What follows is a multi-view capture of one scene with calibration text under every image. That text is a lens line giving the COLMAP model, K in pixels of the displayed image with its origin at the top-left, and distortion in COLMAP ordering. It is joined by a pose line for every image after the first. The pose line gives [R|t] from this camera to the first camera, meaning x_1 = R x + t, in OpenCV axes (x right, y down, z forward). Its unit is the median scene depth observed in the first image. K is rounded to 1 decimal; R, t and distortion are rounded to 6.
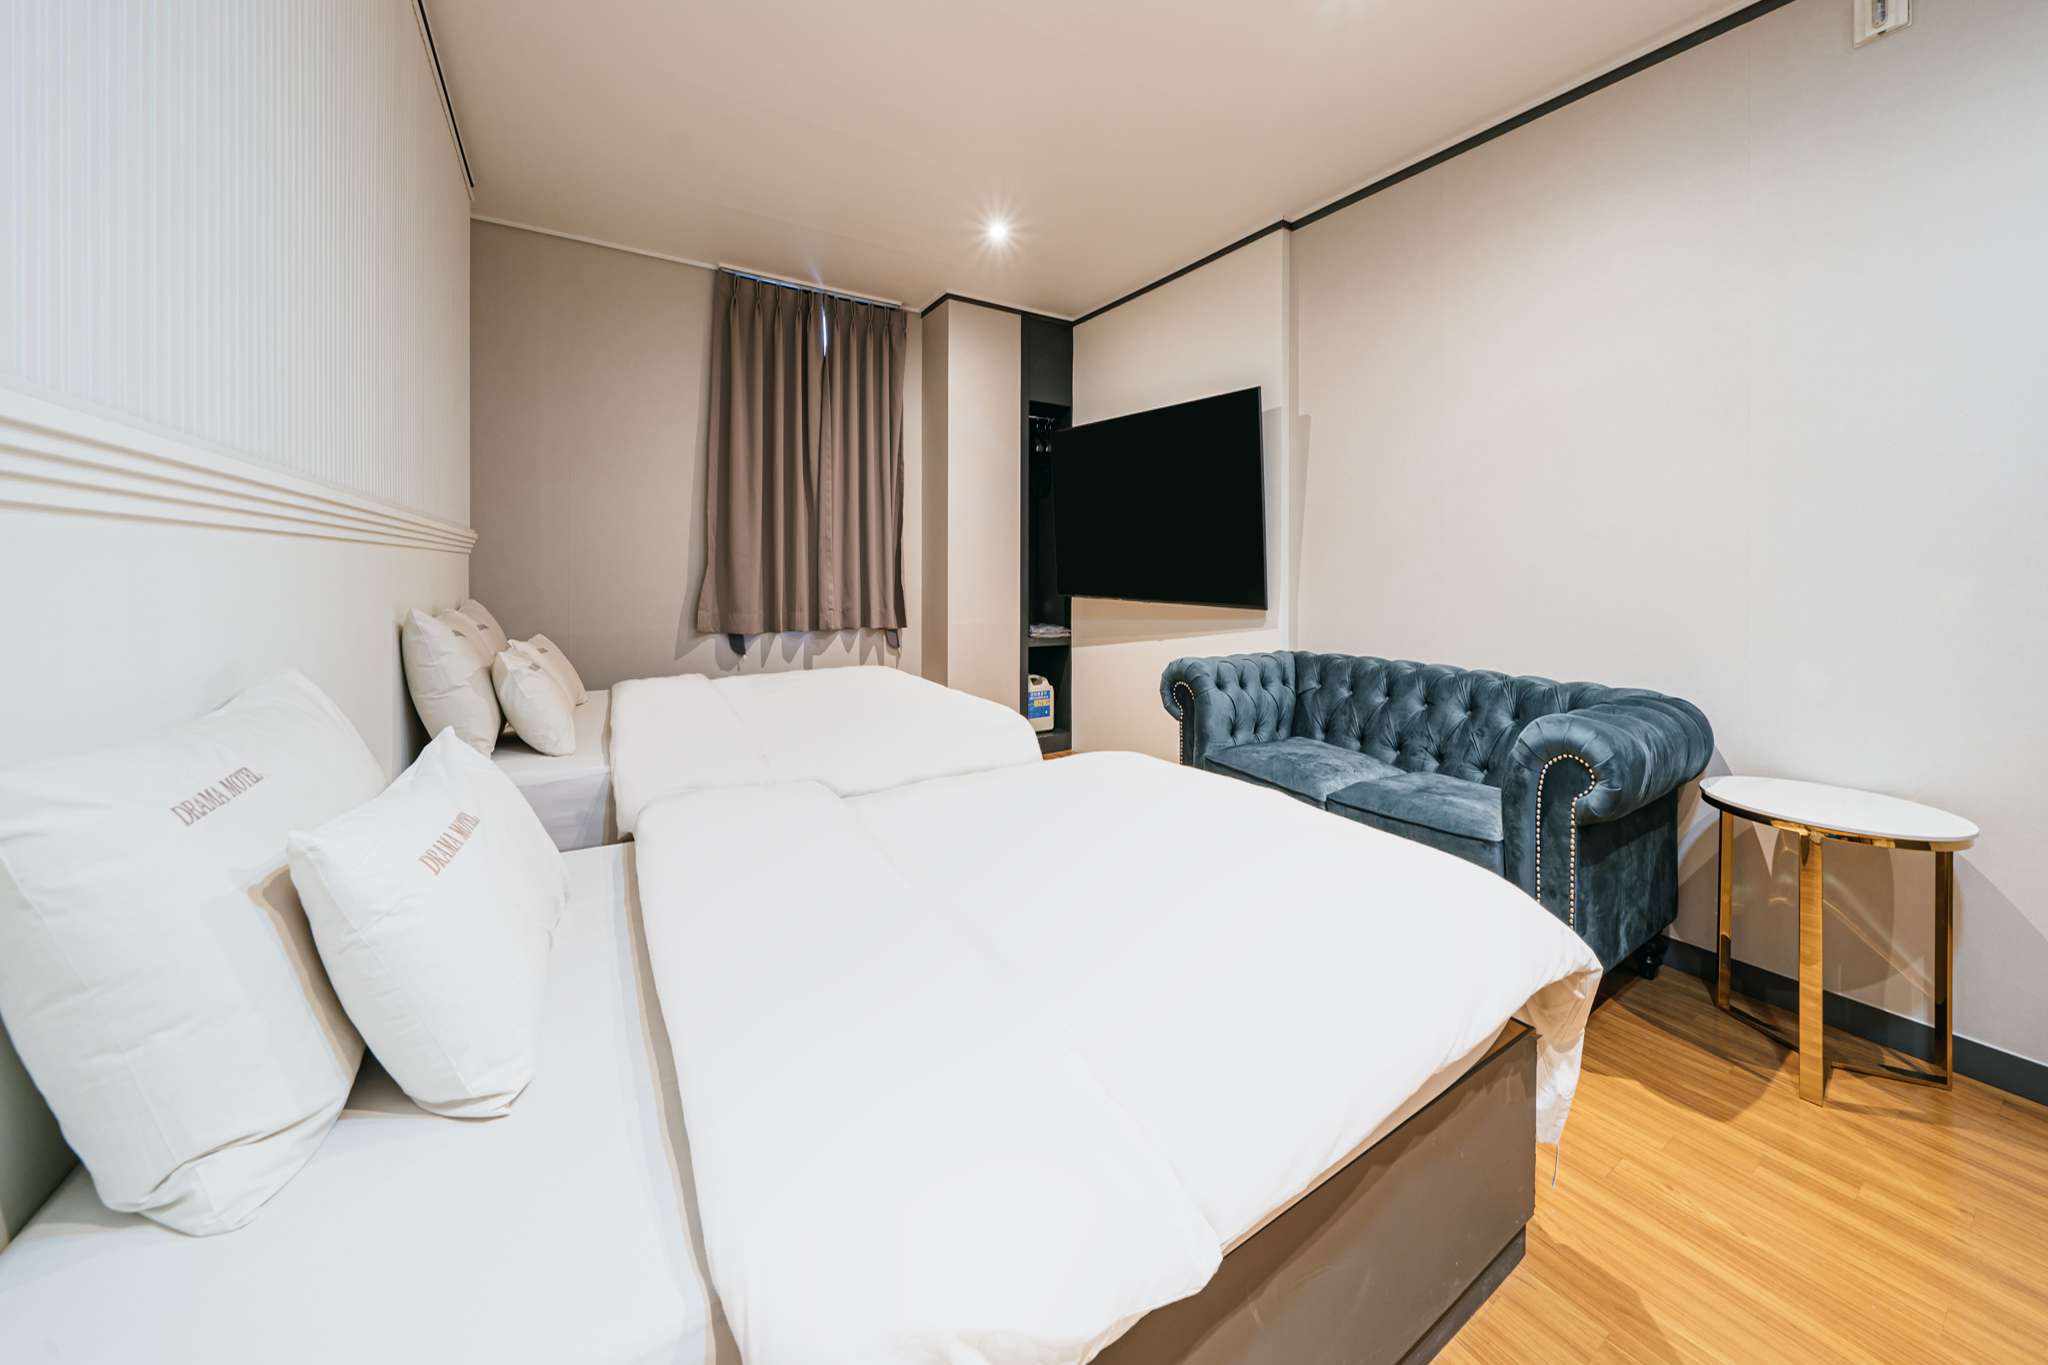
lens RADIAL K [[703.5, 0, 1027.3], [0, 703.5, 552.8], [0, 0, 1]] dist [0.000694, 0.000085]
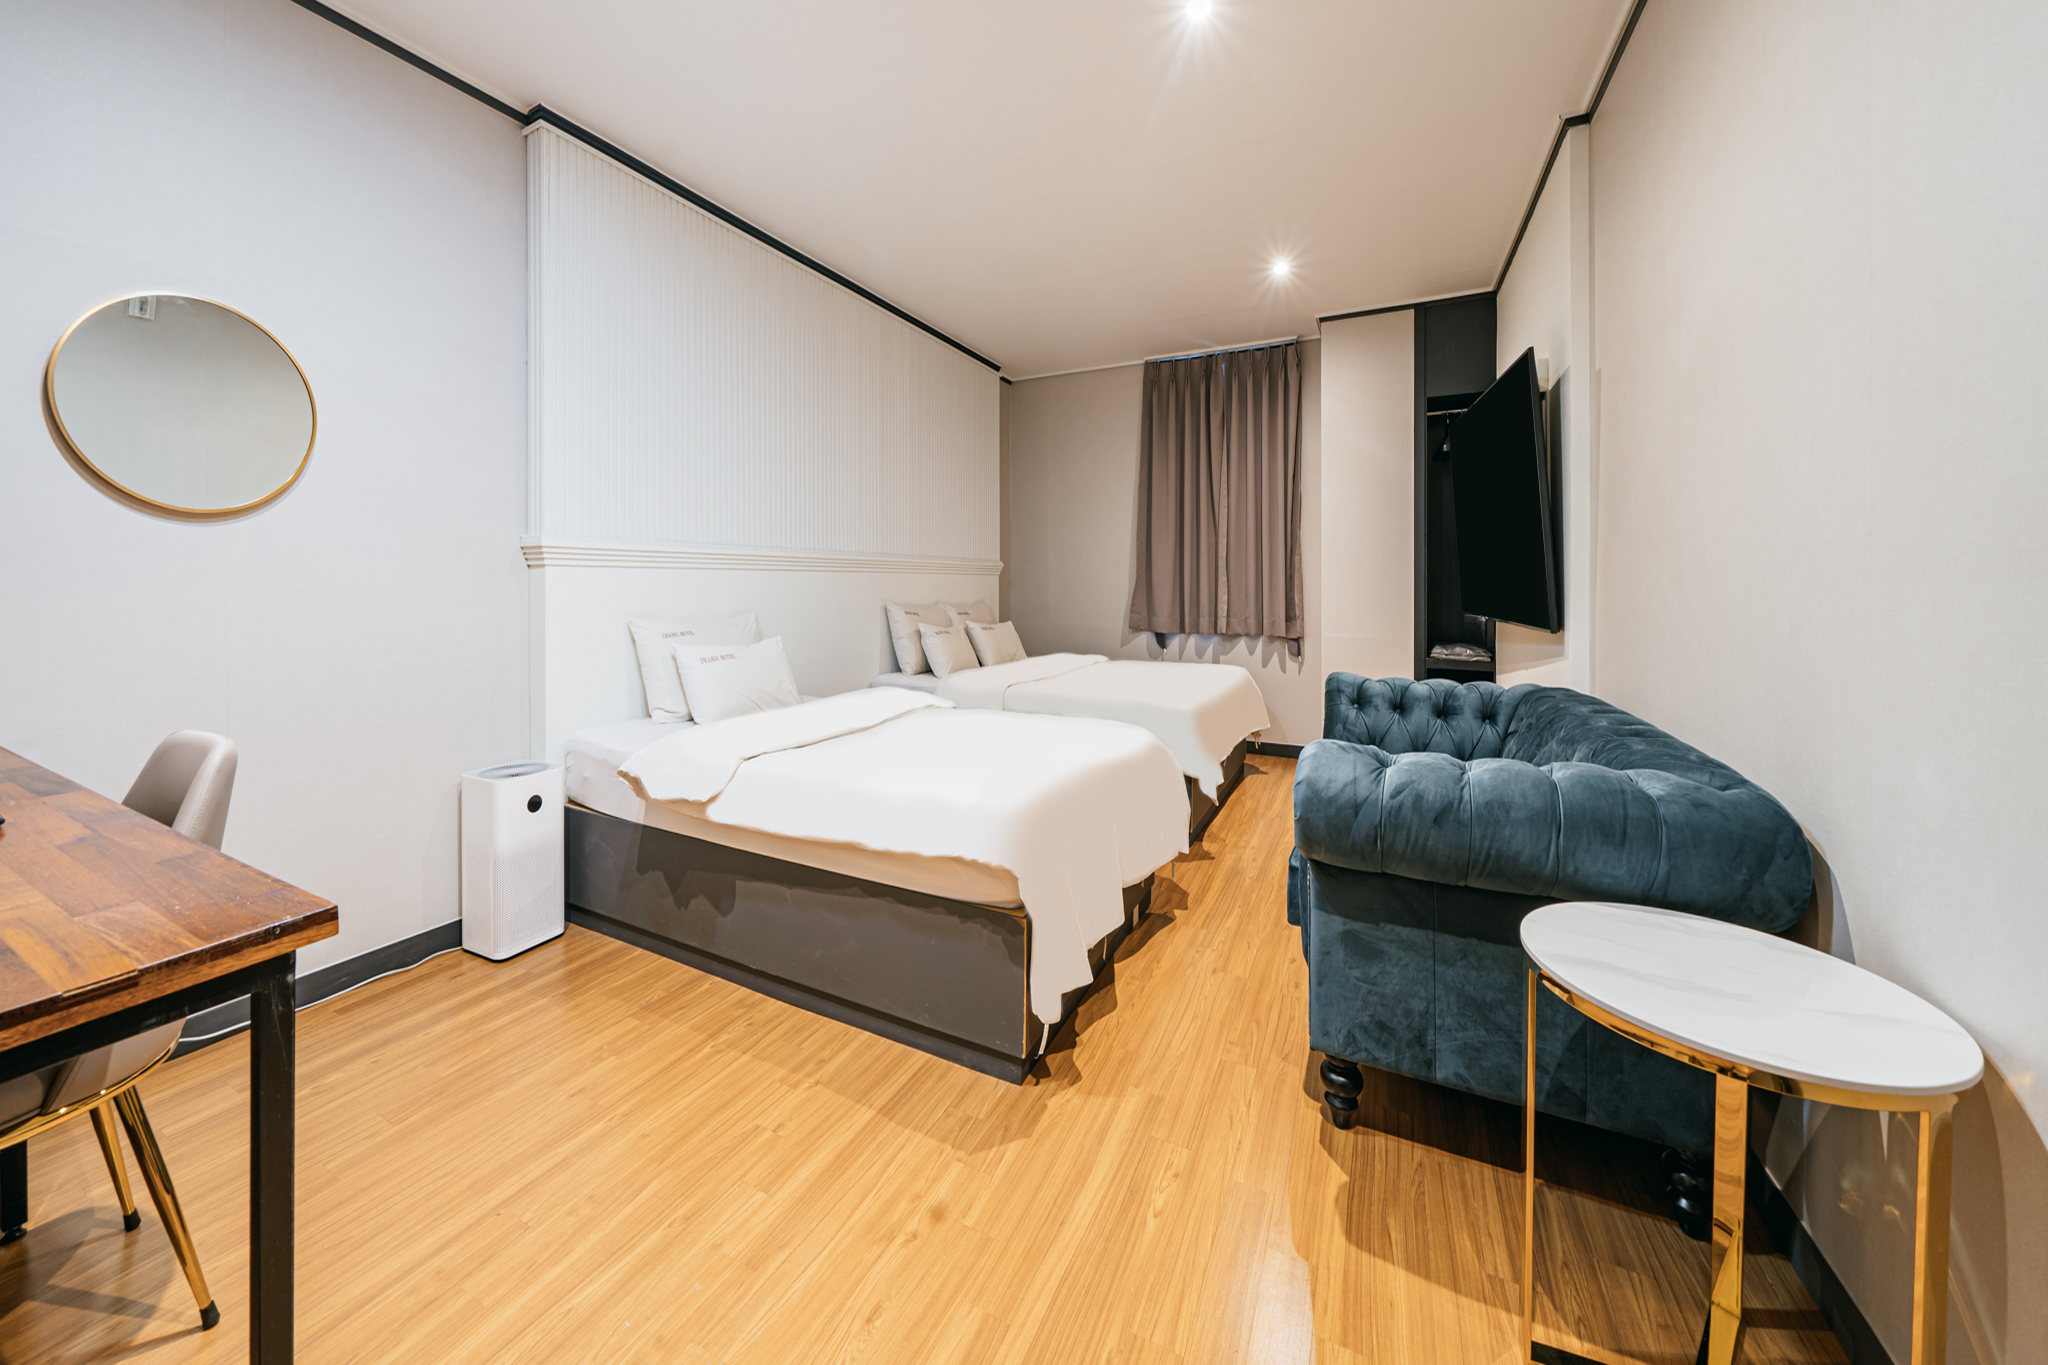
lens RADIAL K [[703.5, 0, 1027.3], [0, 703.5, 552.8], [0, 0, 1]] dist [0.000694, 0.000085]
pose [[0.526354, -0.042227, -0.849216, 0.583333], [0.021640, 0.999108, -0.036268, 0.007998], [0.849990, 0.000712, 0.526798, 0.092585]]
